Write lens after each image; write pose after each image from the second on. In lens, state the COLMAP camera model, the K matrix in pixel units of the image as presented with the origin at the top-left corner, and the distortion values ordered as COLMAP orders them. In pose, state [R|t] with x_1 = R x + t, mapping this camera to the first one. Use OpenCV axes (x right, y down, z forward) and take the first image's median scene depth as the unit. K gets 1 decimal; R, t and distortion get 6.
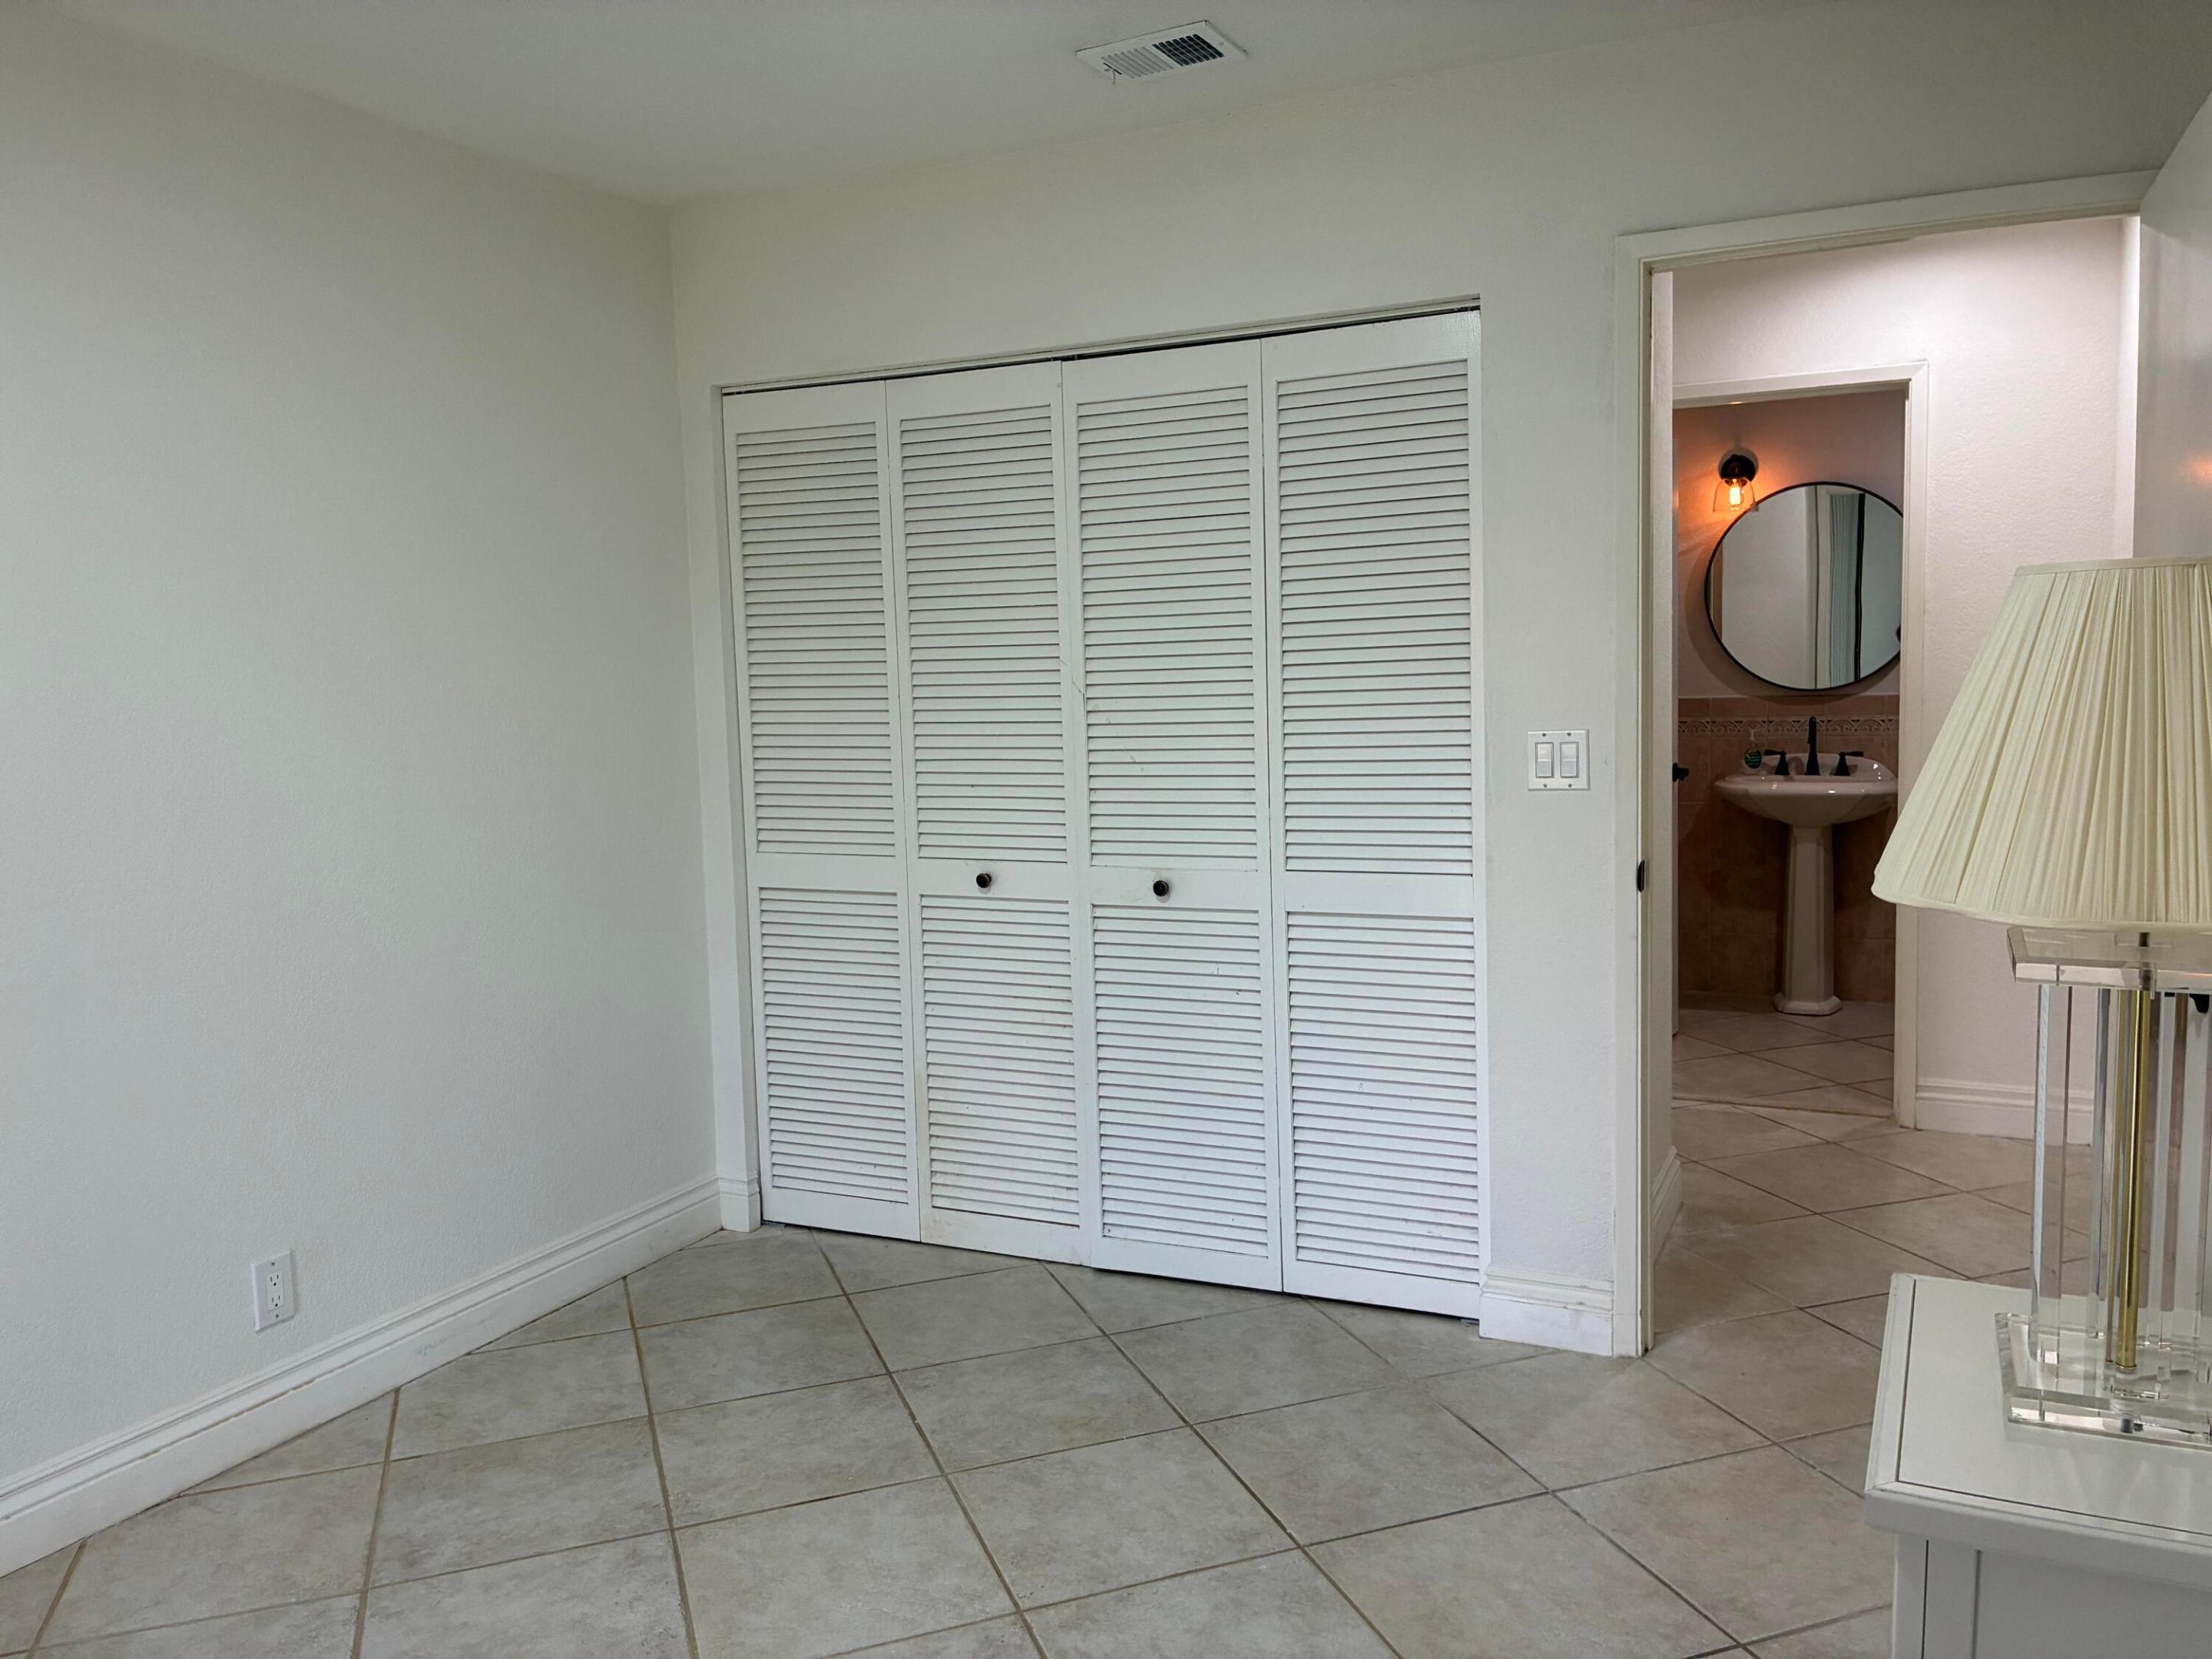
lens RADIAL K [[1629.9, 0, 1117.1], [0, 1629.9, 781.6], [0, 0, 1]] dist [0.003206, -0.006213]
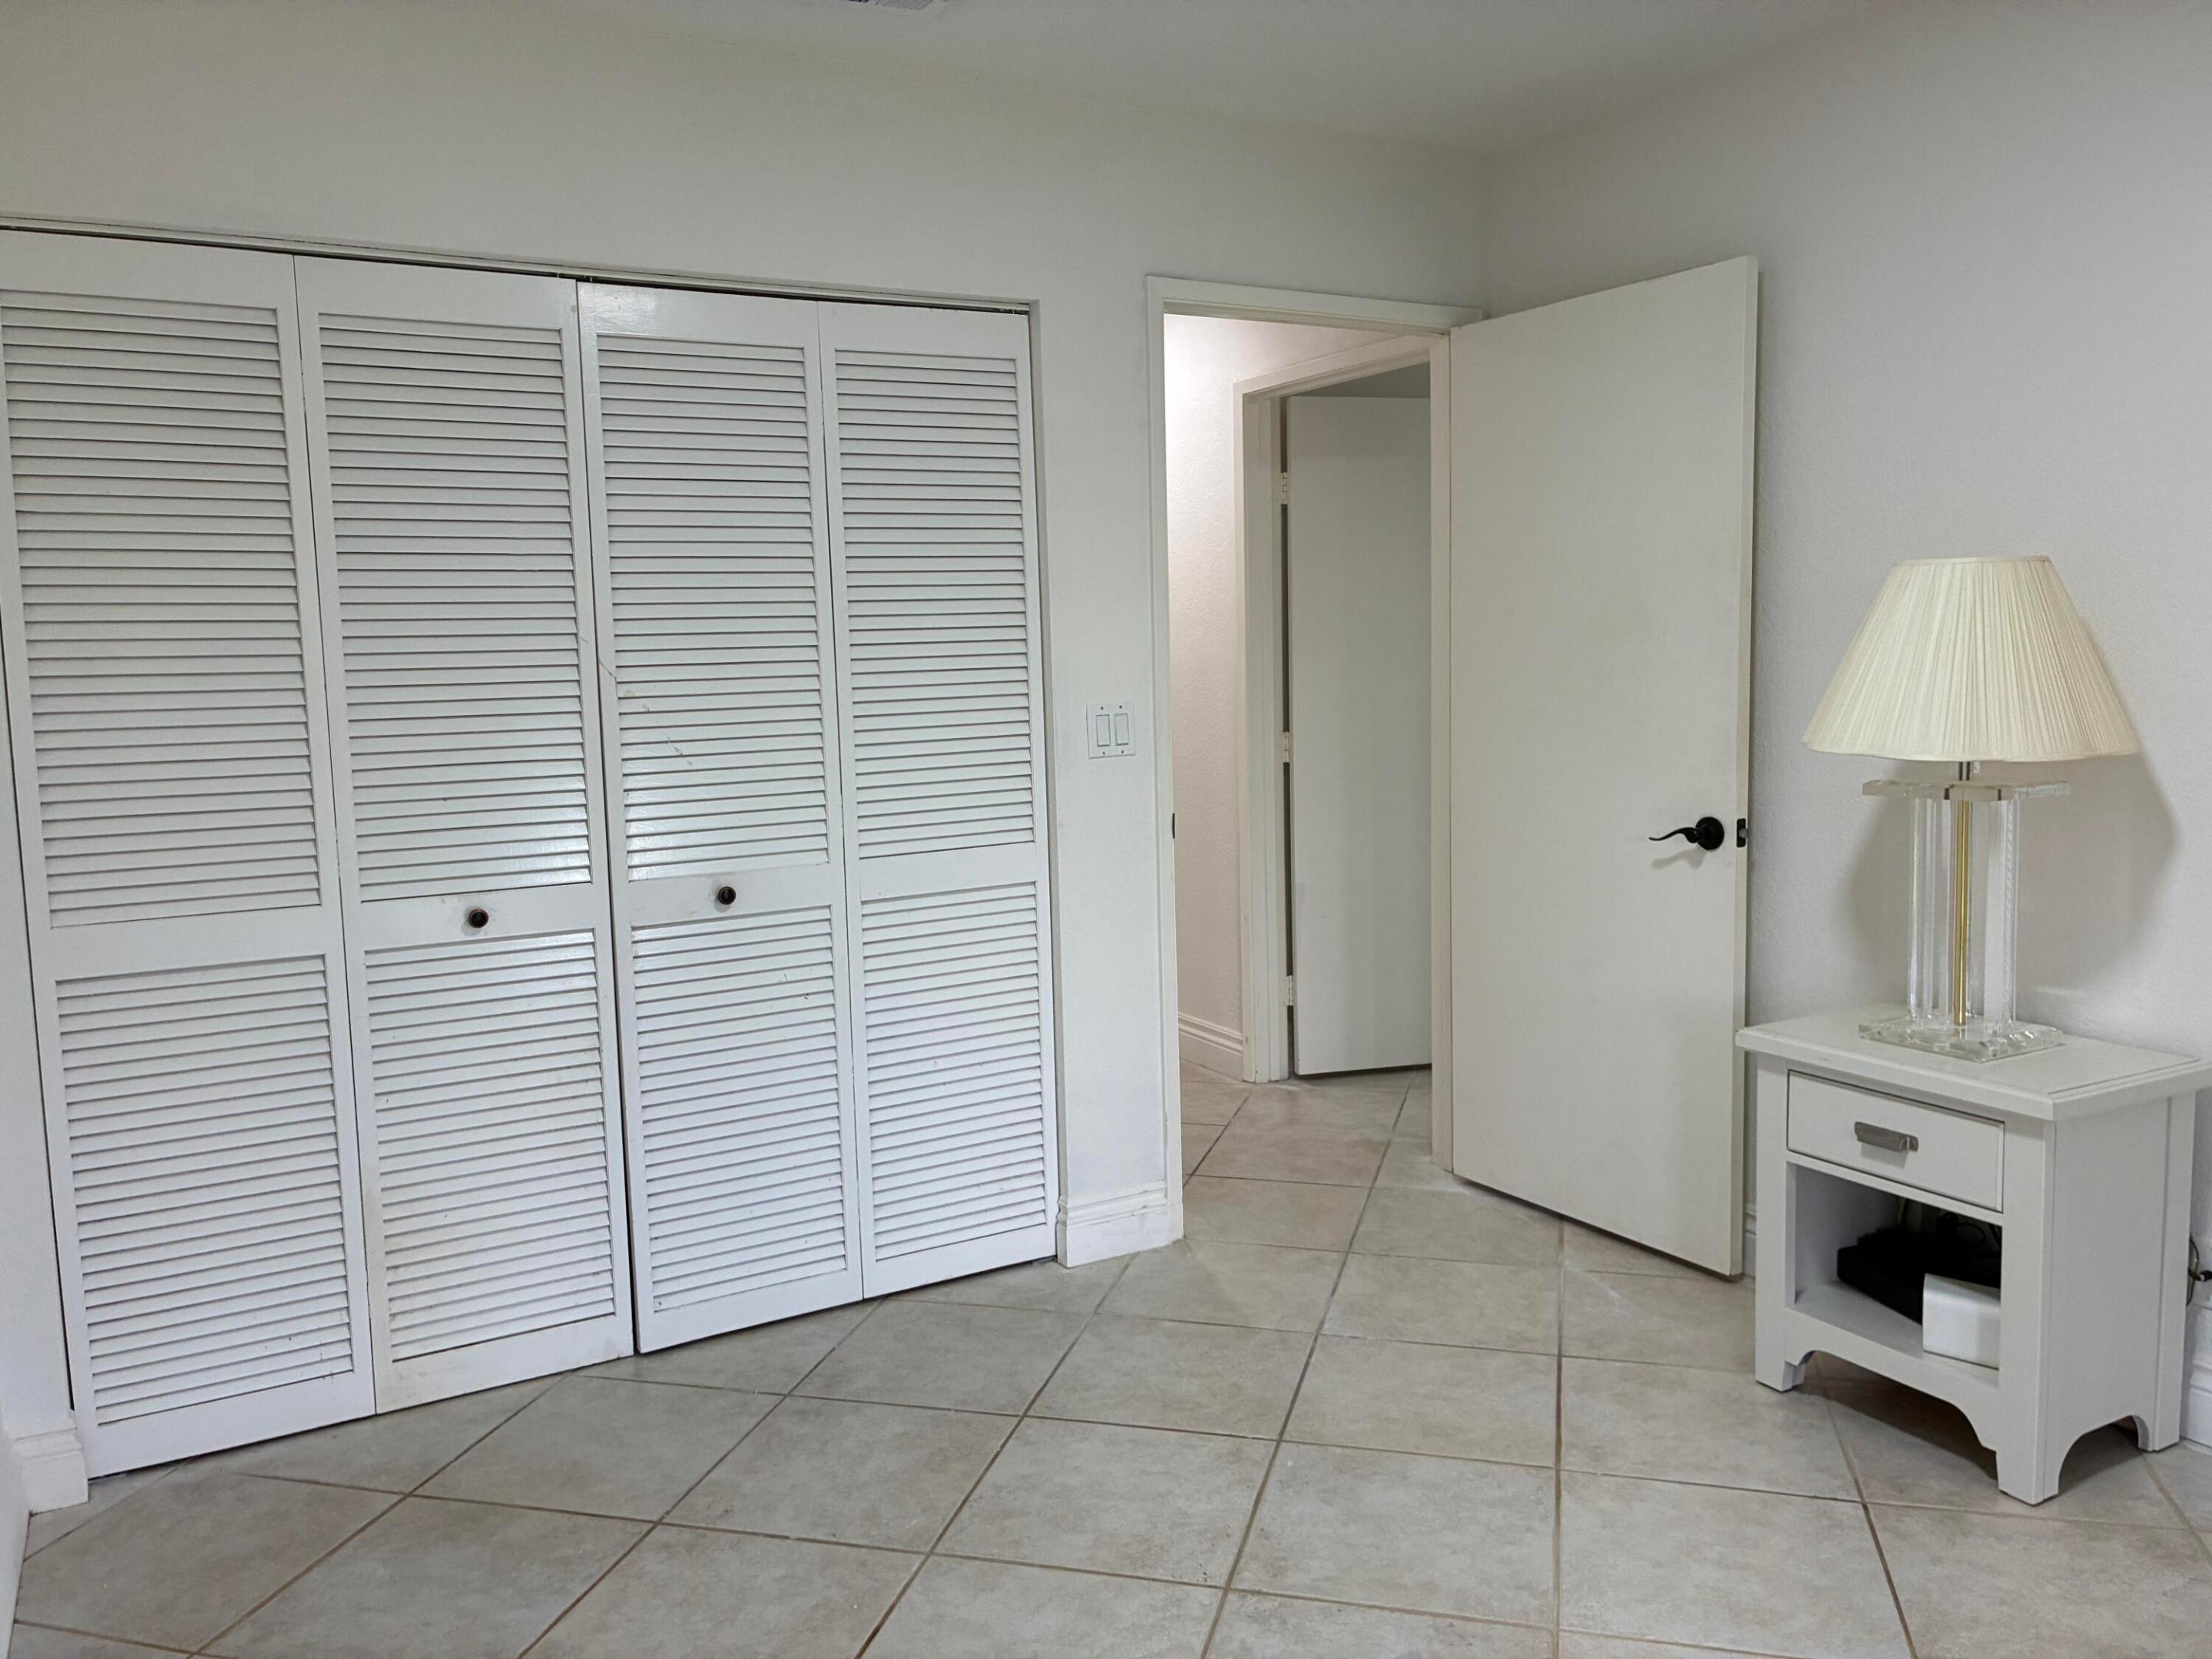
lens RADIAL K [[1629.9, 0, 1117.1], [0, 1629.9, 781.6], [0, 0, 1]] dist [0.003206, -0.006213]
pose [[0.588072, -0.054401, 0.806977, -0.593742], [0.069824, 0.997425, 0.016357, 0.004439], [-0.805789, 0.046727, 0.590356, 0.313585]]
